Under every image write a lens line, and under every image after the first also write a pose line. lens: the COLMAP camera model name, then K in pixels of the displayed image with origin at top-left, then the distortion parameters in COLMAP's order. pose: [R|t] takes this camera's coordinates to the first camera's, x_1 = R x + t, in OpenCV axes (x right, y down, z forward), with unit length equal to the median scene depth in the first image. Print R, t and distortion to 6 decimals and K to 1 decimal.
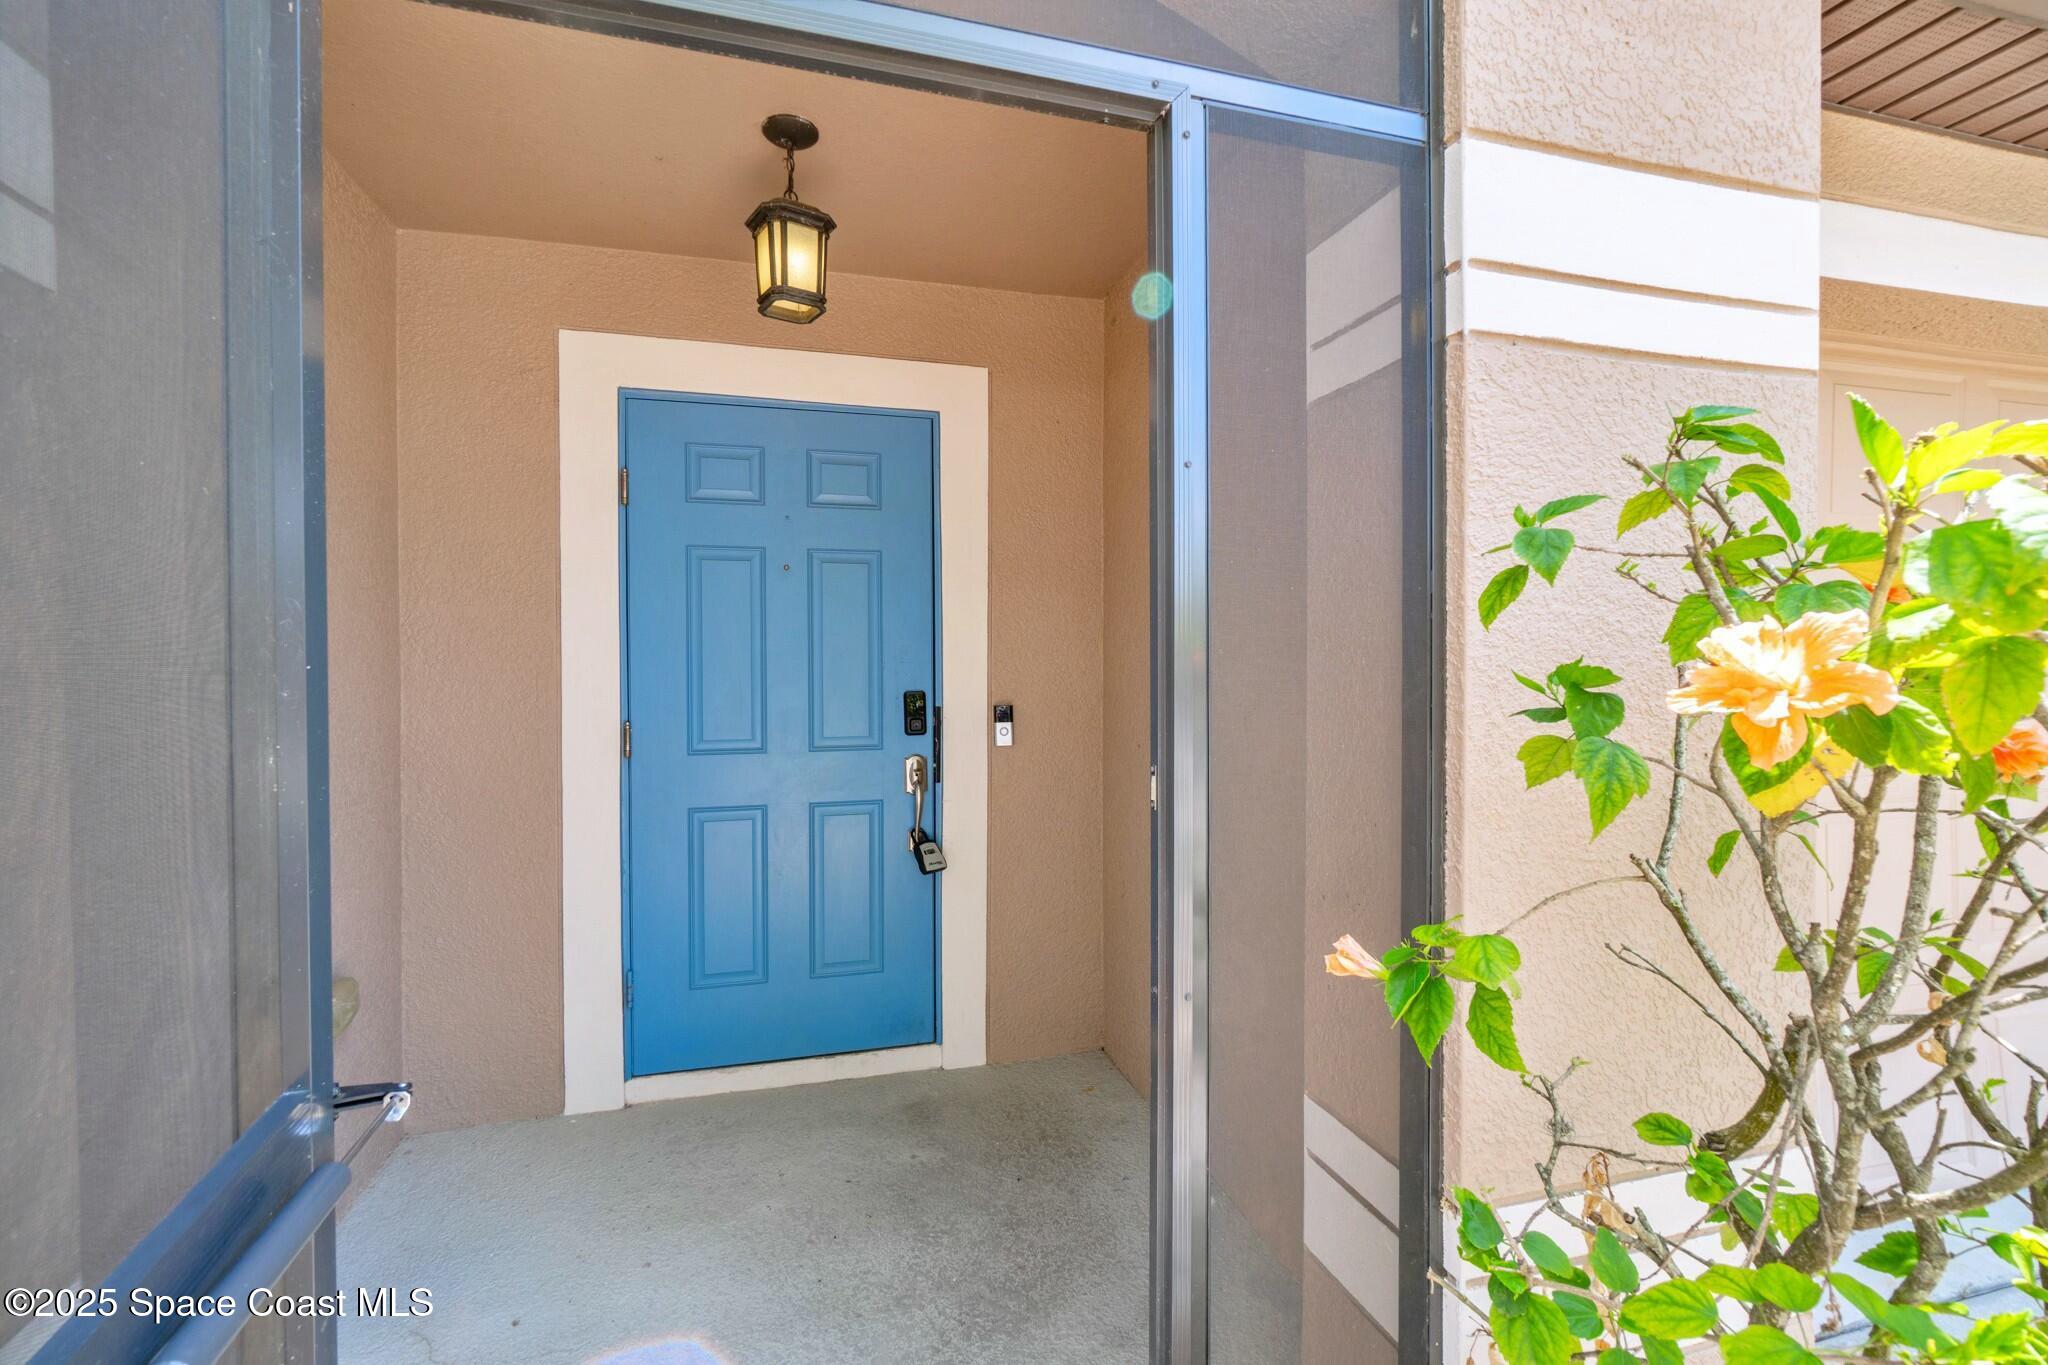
lens RADIAL K [[883.3, 0, 1018.7], [0, 883.3, 671.3], [0, 0, 1]] dist [-0.007352, 0.000424]
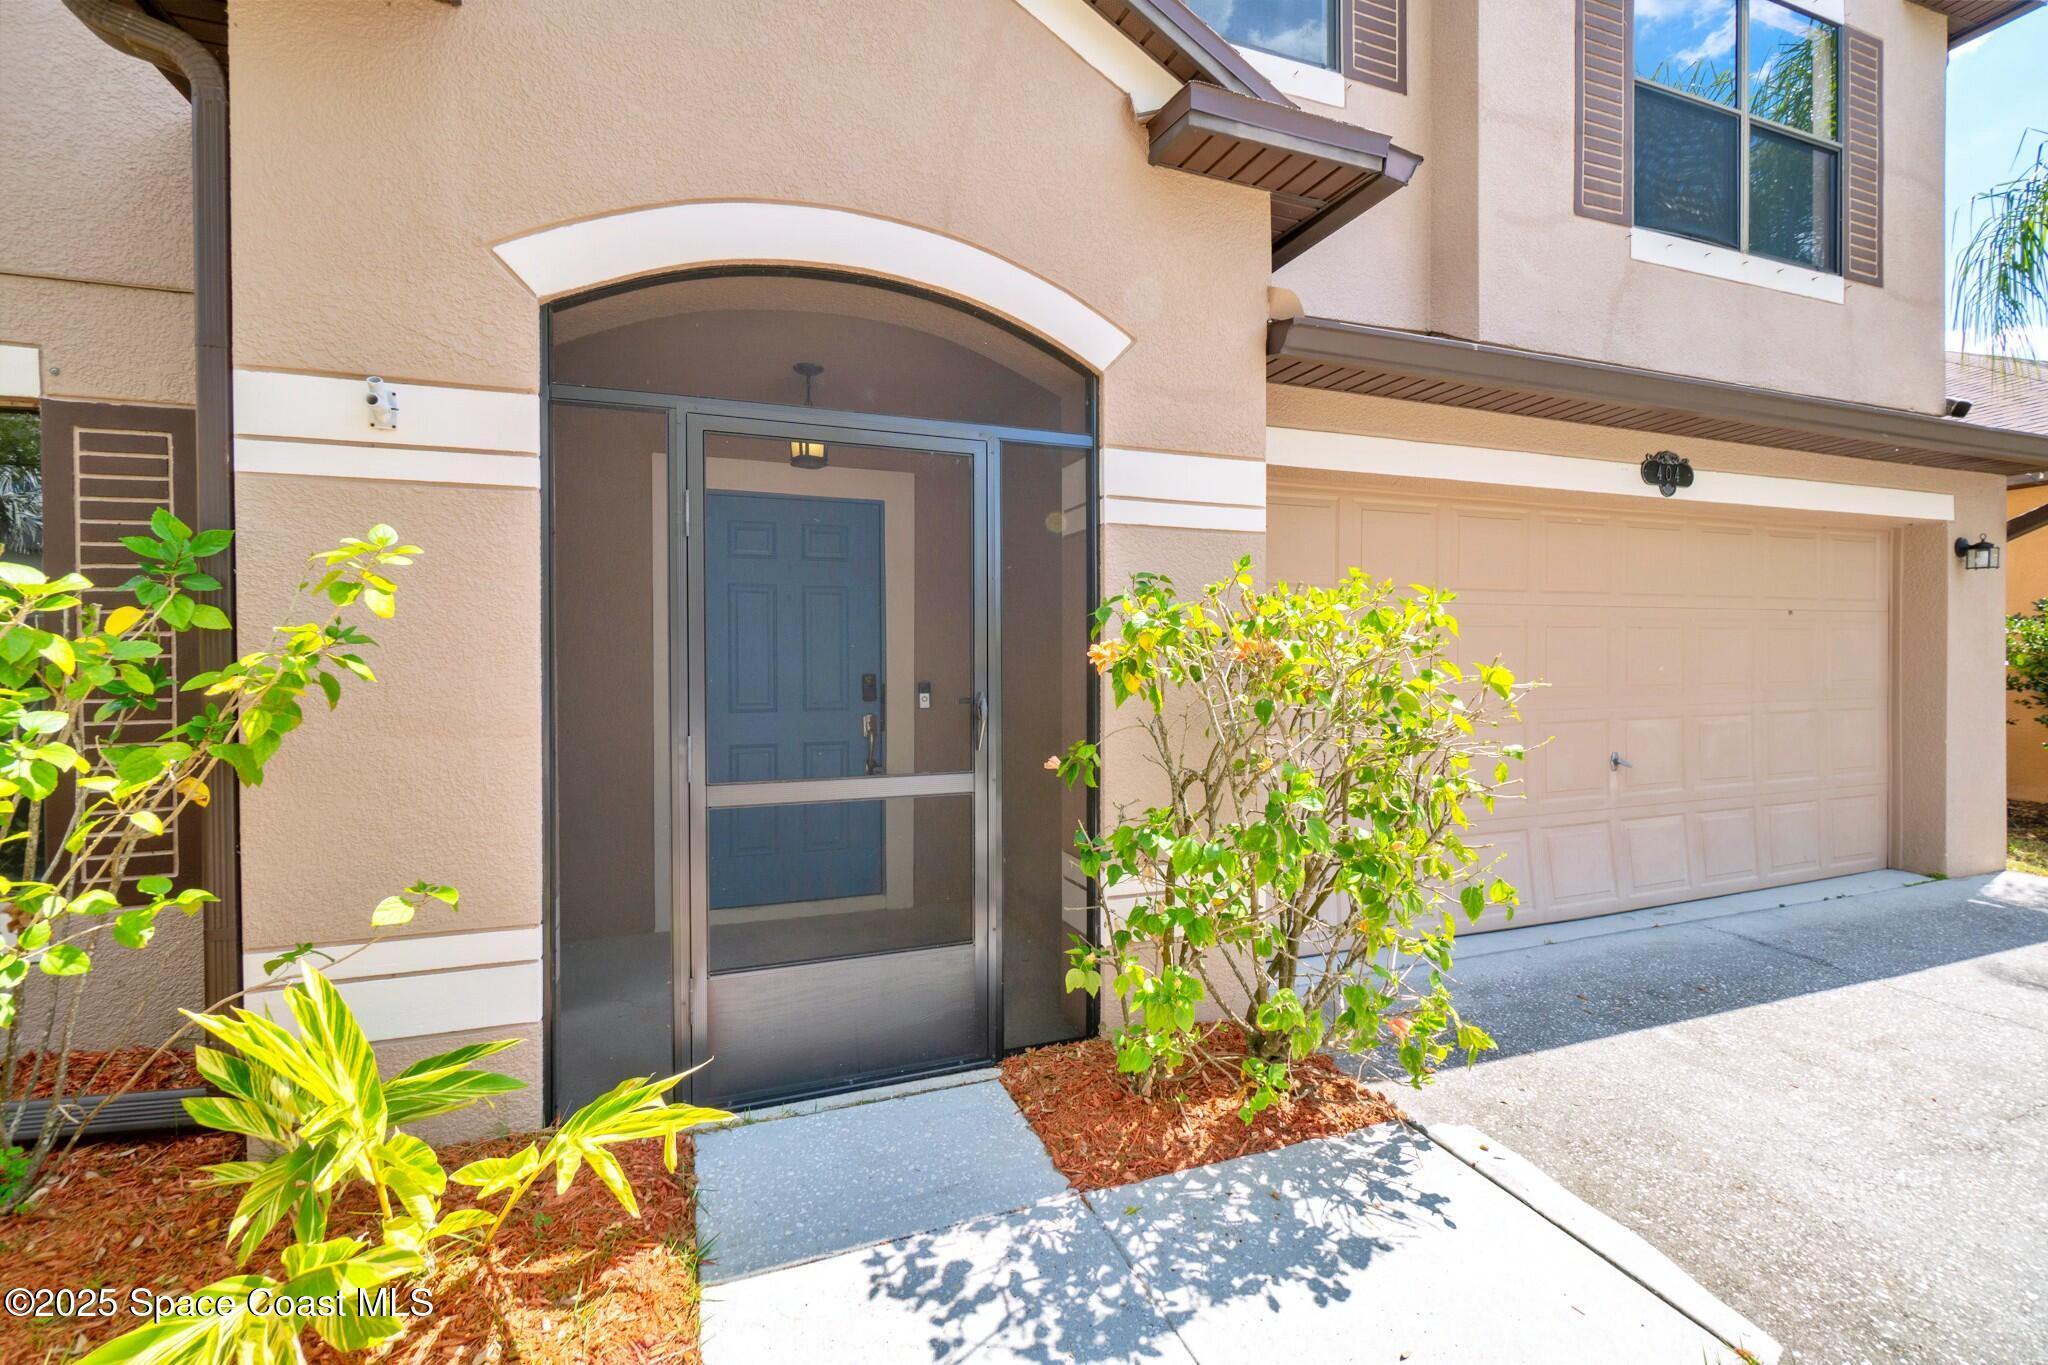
lens RADIAL K [[883.3, 0, 1008.5], [0, 883.3, 669.9], [0, 0, 1]] dist [-0.007352, 0.000424]
pose [[0.997068, 0.000876, 0.076512, 0.012990], [-0.000637, 0.999995, -0.003149, 0.020074], [-0.076514, 0.003091, 0.997064, -0.644465]]
